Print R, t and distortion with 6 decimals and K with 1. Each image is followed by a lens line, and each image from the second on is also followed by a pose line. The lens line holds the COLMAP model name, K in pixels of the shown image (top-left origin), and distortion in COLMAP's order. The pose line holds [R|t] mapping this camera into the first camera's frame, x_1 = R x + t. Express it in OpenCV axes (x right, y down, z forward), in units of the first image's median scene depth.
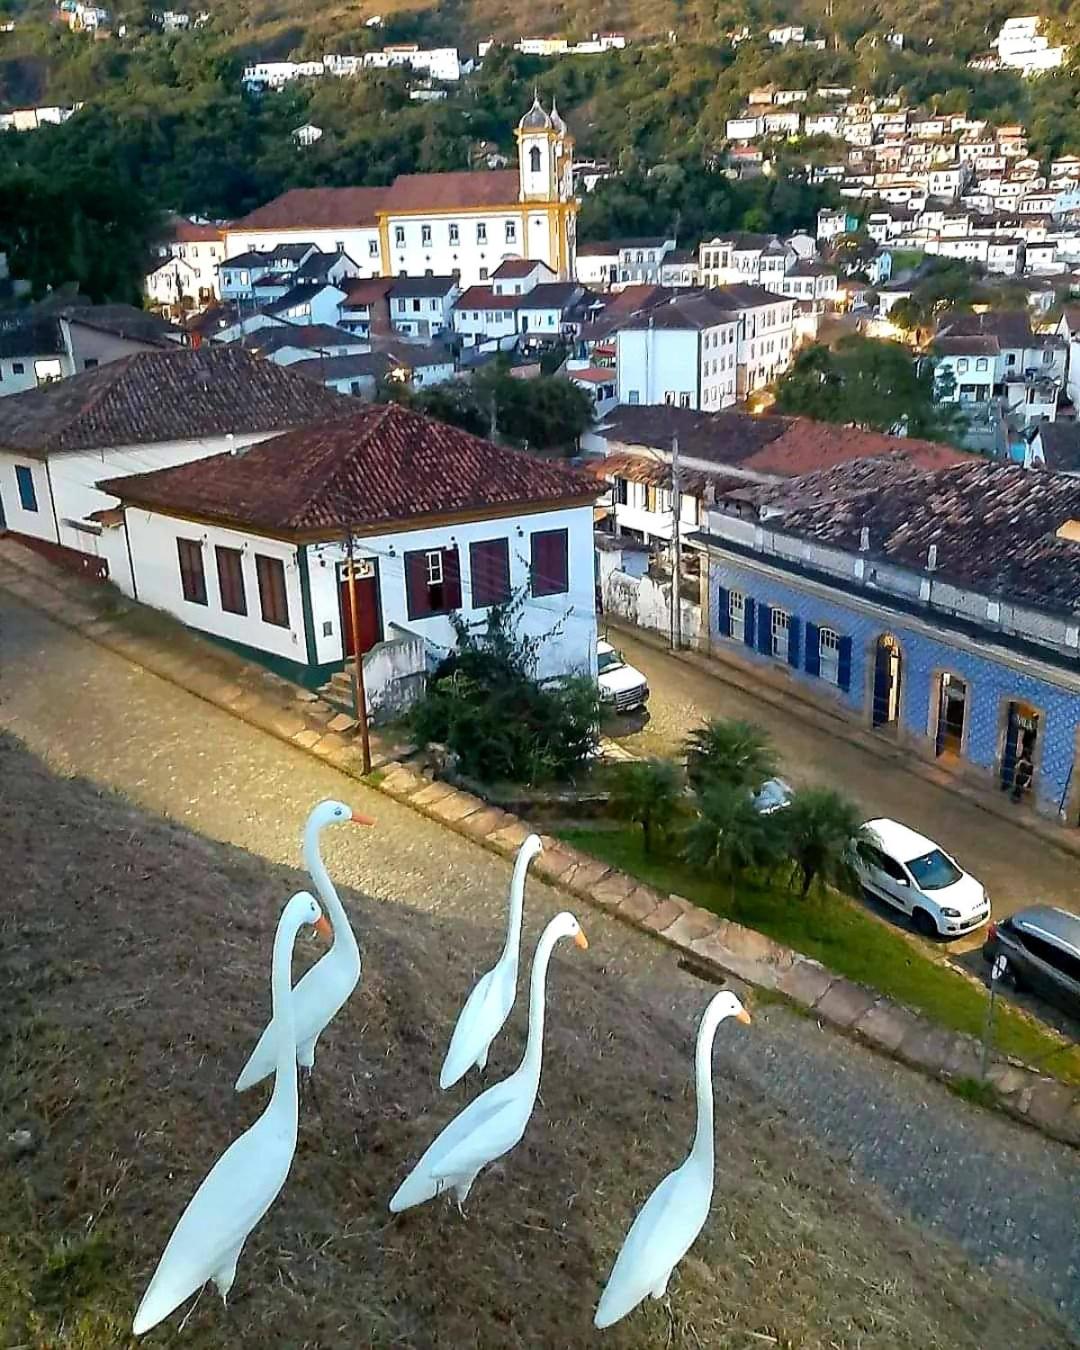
lens RADIAL K [[1152.5, 0, 544.5], [0, 1152.5, 621.0], [0, 0, 1]] dist [0.041834, -0.067266]
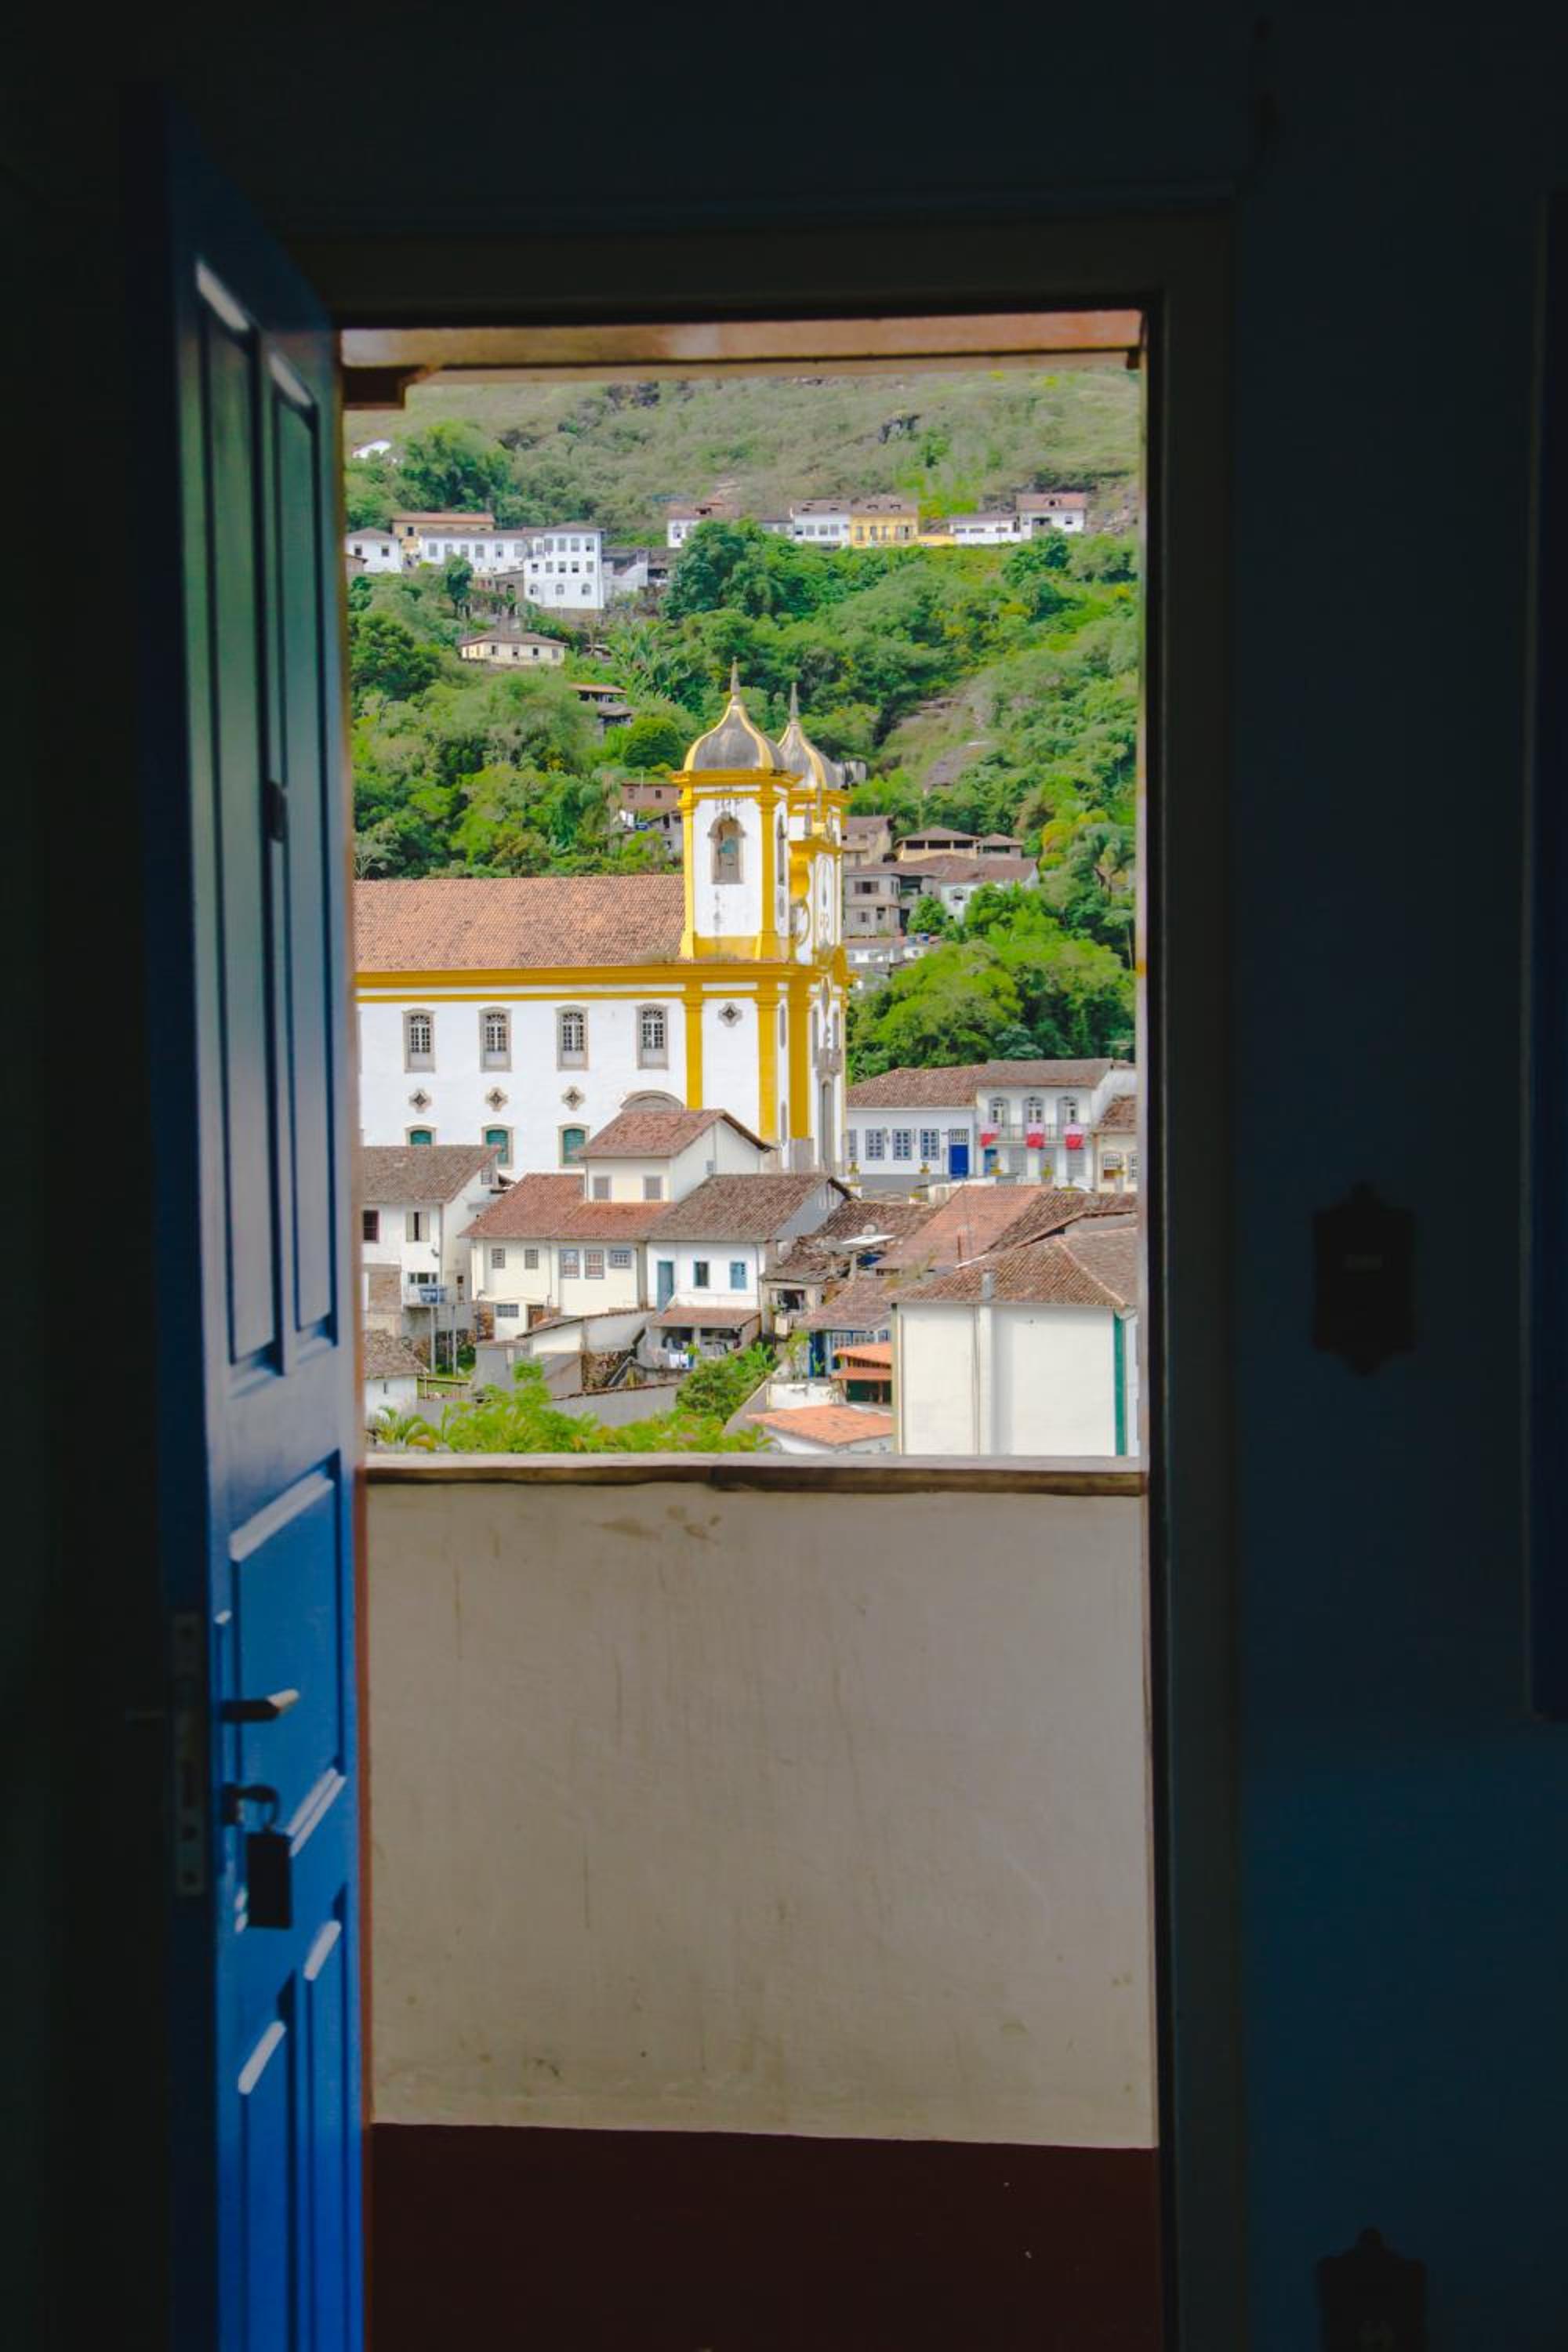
lens RADIAL K [[3723.5, 0, 751.5], [0, 3723.5, 1209.6], [0, 0, 1]] dist [0.218751, 0.000000]
pose [[0.998993, 0.025271, -0.037074, 0.045090], [-0.034392, 0.961957, -0.271028, 0.025981], [0.028815, 0.272030, 0.961857, -0.091529]]
